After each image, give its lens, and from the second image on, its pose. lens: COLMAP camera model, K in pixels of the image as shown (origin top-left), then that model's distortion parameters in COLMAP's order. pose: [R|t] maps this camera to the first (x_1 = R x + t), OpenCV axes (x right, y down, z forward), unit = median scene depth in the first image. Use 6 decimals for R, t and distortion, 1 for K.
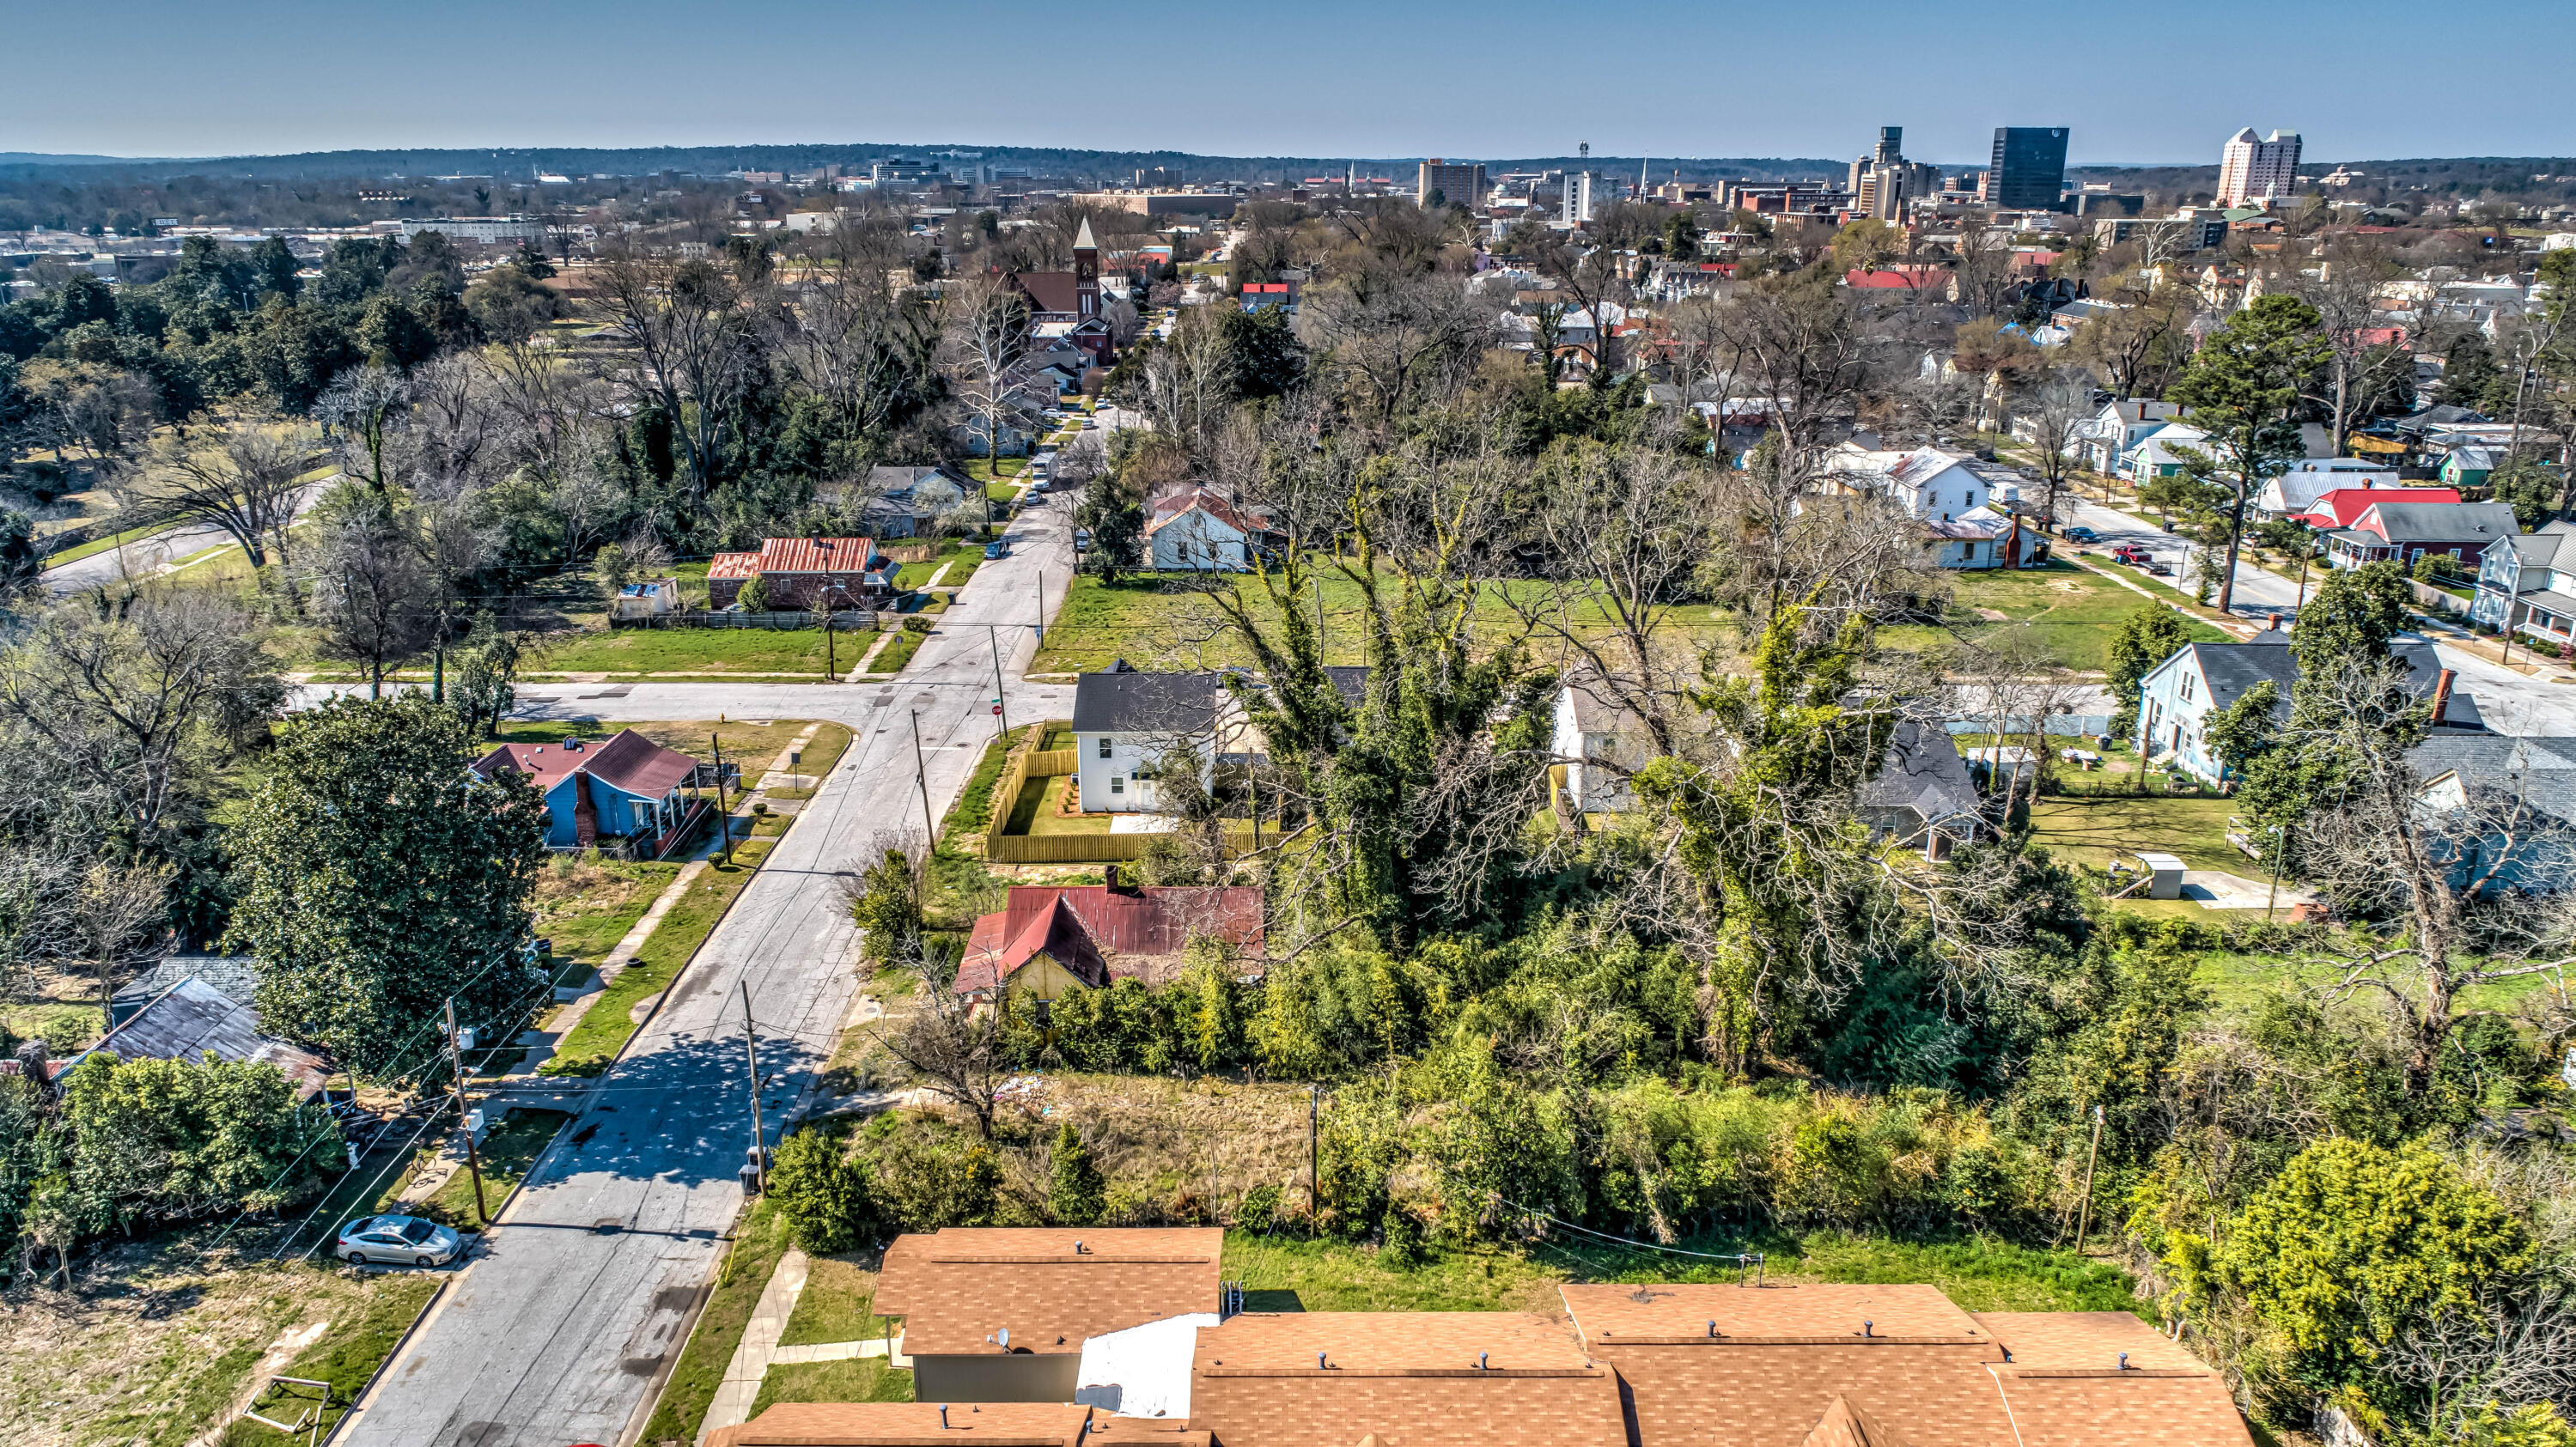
lens RADIAL K [[1723.4, 0, 1284.2], [0, 1723.4, 712.5], [0, 0, 1]] dist [-0.011641, 0.010749]
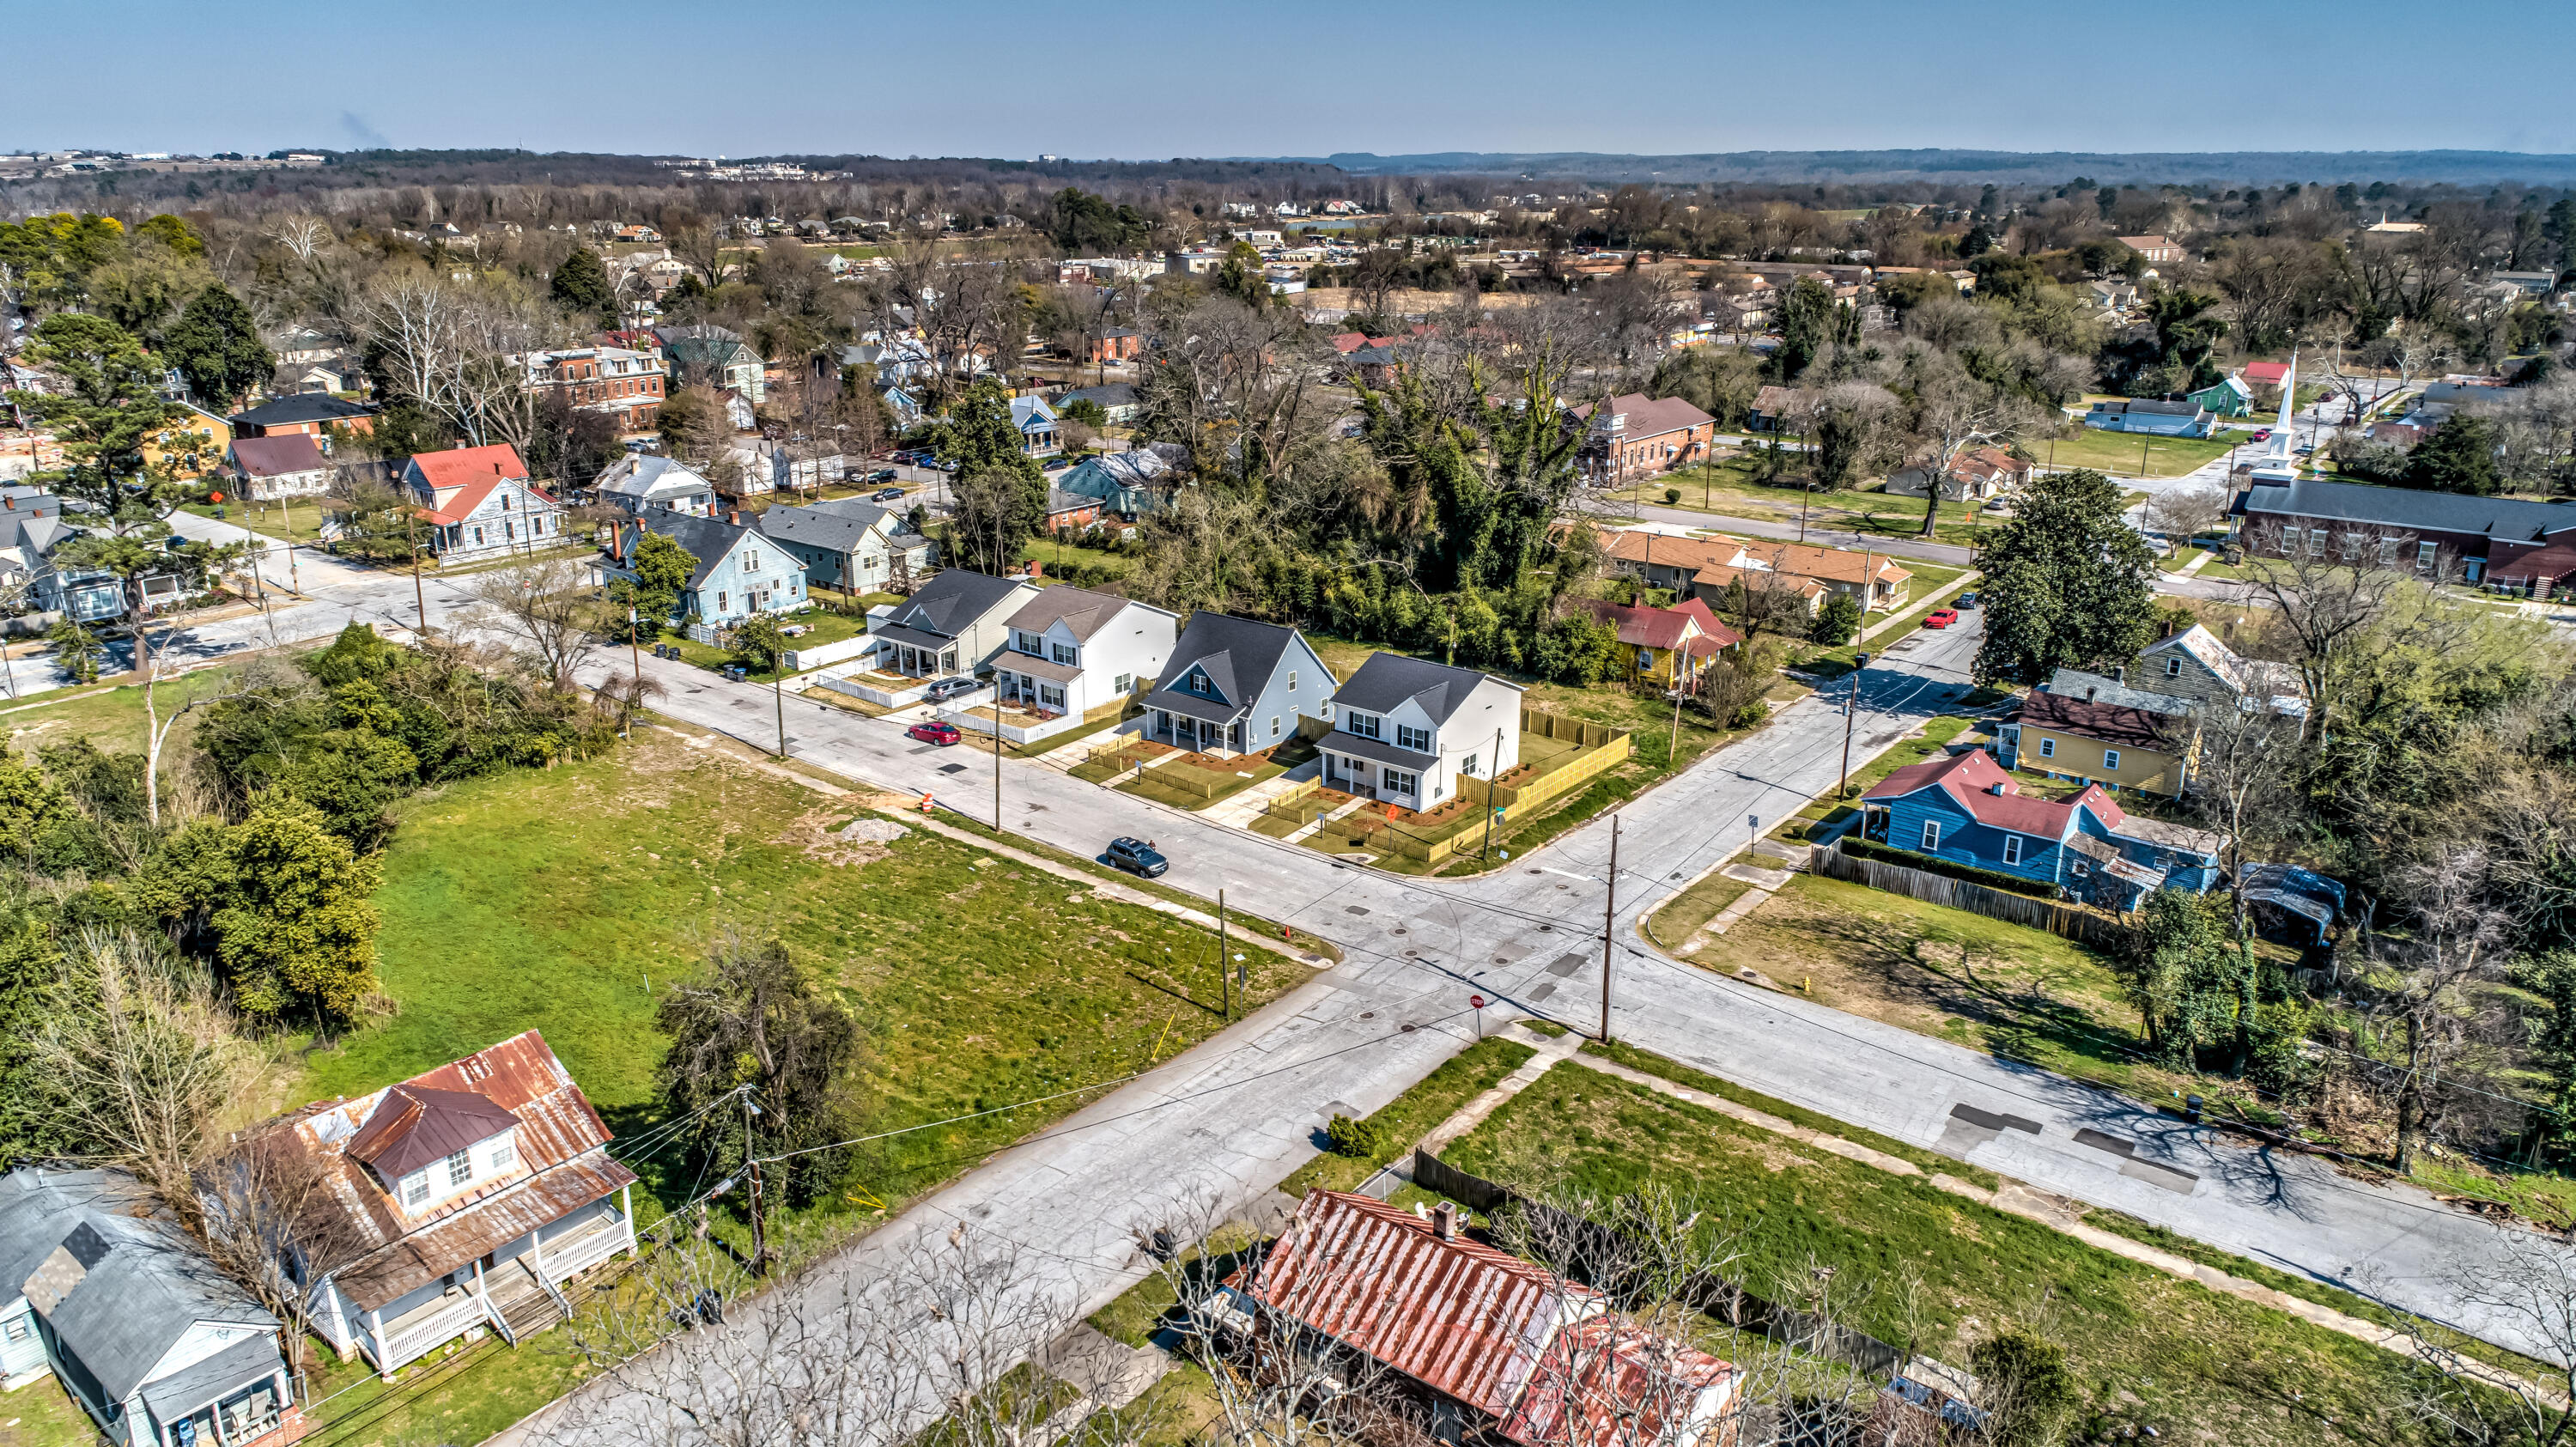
lens RADIAL K [[1741.2, 0, 1278.8], [0, 1741.2, 665.3], [0, 0, 1]] dist [-0.009656, 0.002885]
pose [[-0.780677, -0.174566, 0.600058, -0.510759], [0.188528, 0.849672, 0.492457, -0.444431], [-0.595819, 0.497578, -0.630409, 1.376983]]
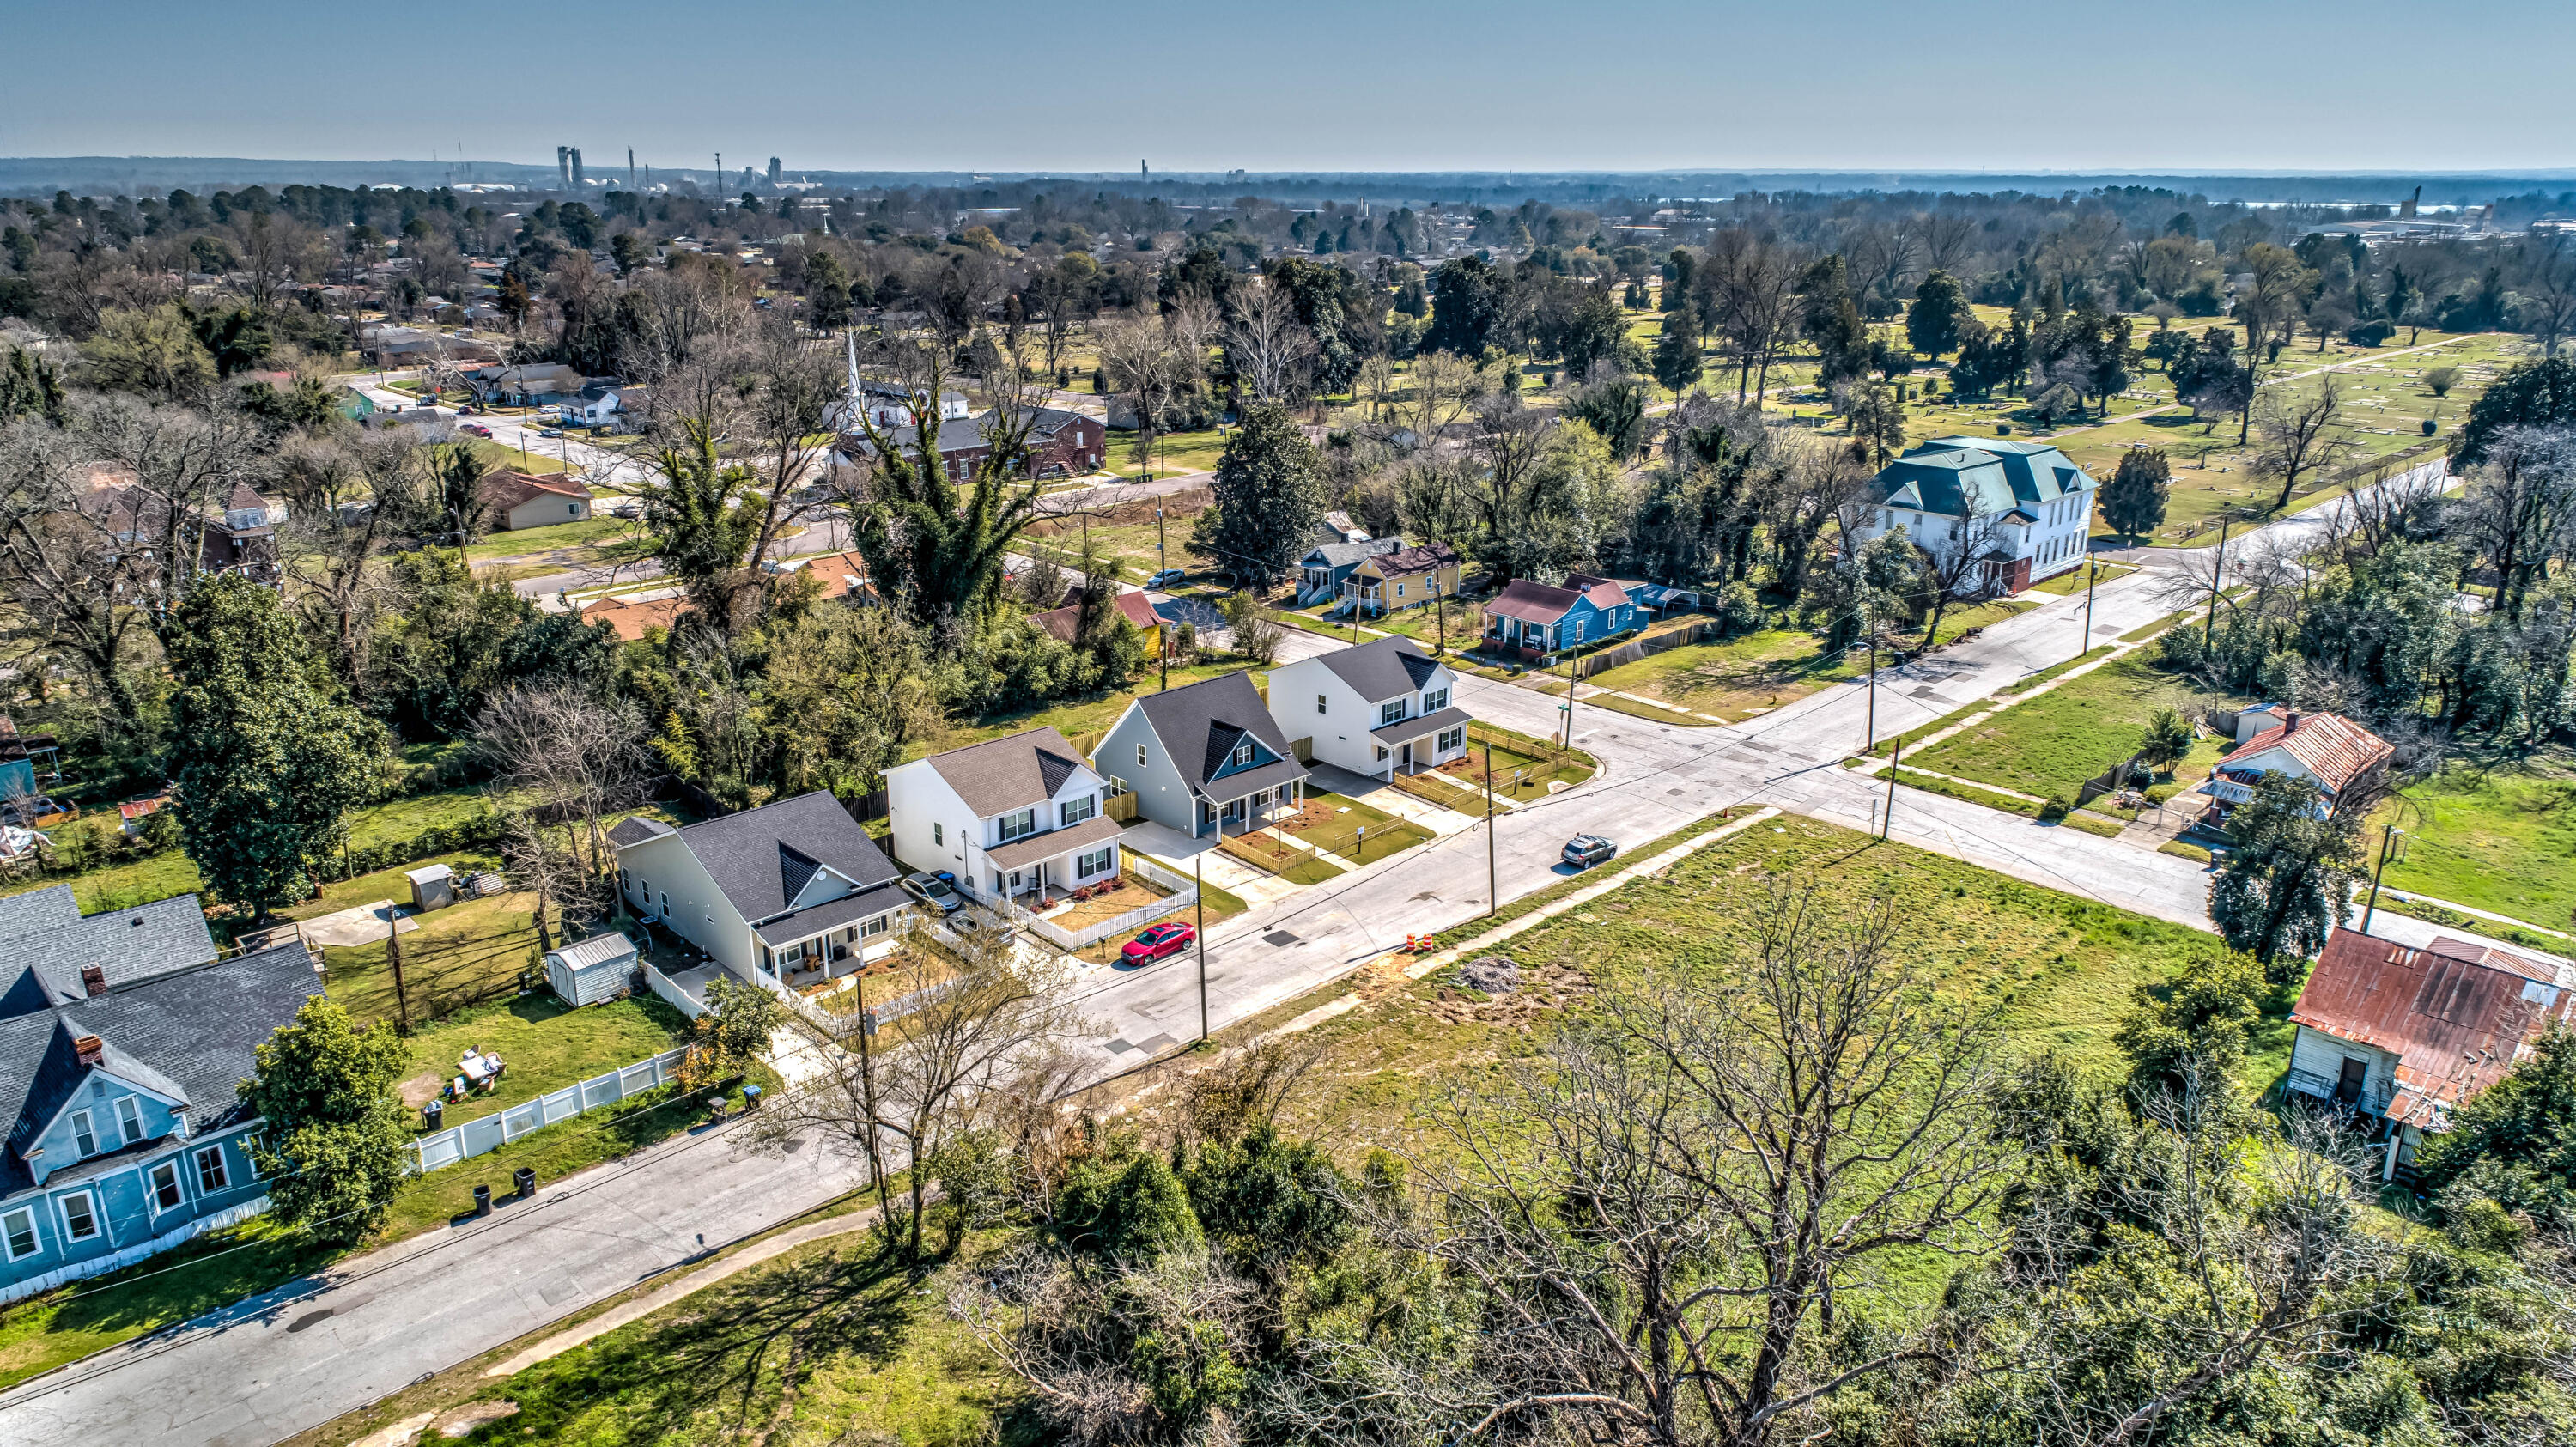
lens RADIAL K [[1723.7, 0, 1284.2], [0, 1723.7, 712.5], [0, 0, 1]] dist [-0.011641, 0.010749]
pose [[-0.719982, 0.207050, -0.662387, 0.560870], [-0.212410, 0.842908, 0.494356, -0.420551], [0.660688, 0.496625, -0.562899, 1.295845]]
